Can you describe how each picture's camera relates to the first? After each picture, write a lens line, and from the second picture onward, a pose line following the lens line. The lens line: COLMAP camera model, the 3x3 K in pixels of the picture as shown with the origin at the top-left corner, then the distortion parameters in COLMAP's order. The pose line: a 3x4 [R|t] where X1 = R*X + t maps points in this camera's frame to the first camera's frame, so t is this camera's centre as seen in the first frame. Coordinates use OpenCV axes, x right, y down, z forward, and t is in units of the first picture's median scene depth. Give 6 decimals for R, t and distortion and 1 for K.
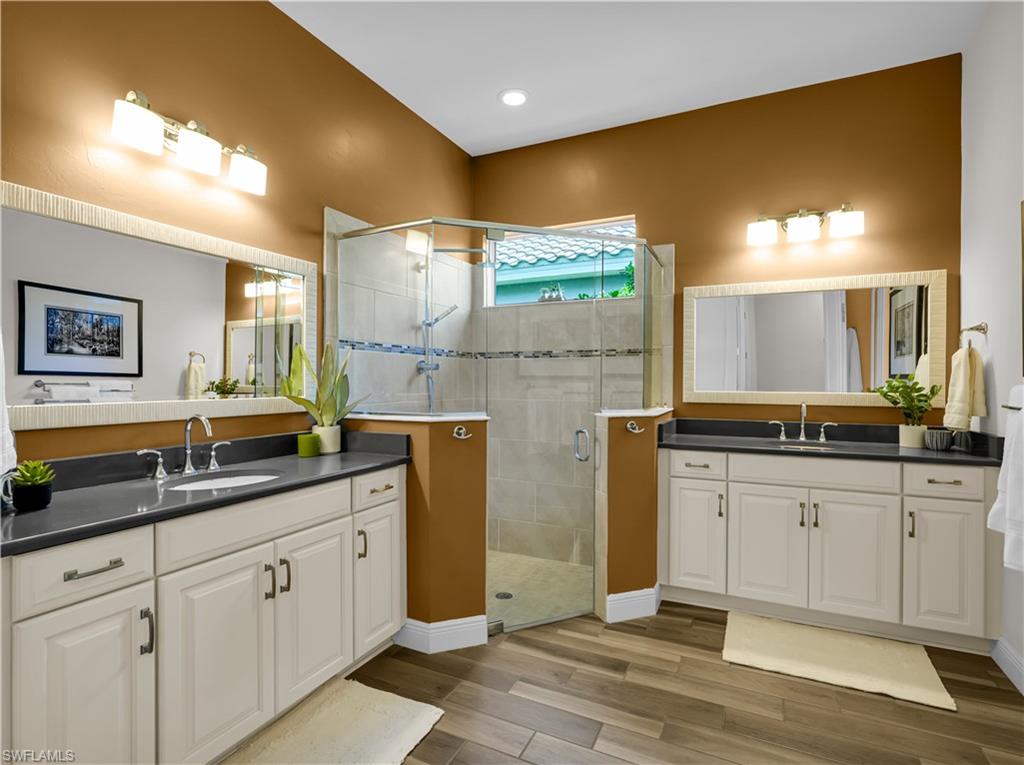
lens RADIAL K [[507.8, 0, 510.6], [0, 507.8, 381.8], [0, 0, 1]] dist [-0.019777, 0.009359]
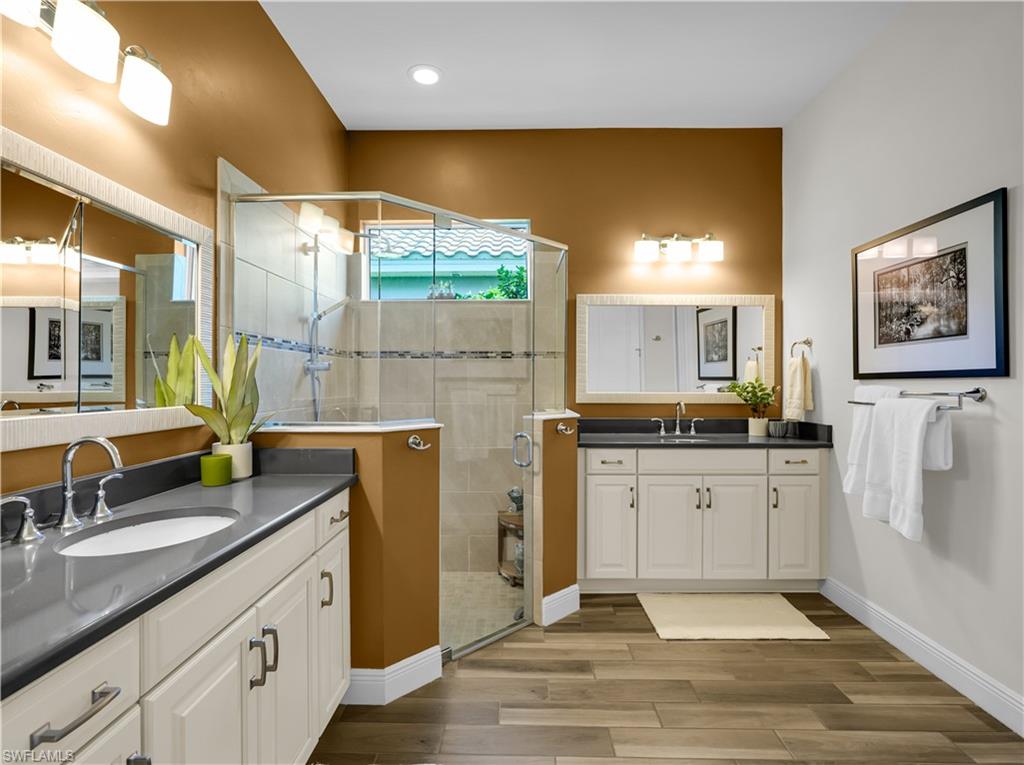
lens RADIAL K [[507.8, 0, 510.6], [0, 507.8, 381.8], [0, 0, 1]] dist [-0.019777, 0.009359]
pose [[0.908356, -0.001707, 0.418194, -0.290173], [0.002765, 0.999994, -0.001924, -0.002962], [-0.418188, 0.002904, 0.908356, 0.124400]]
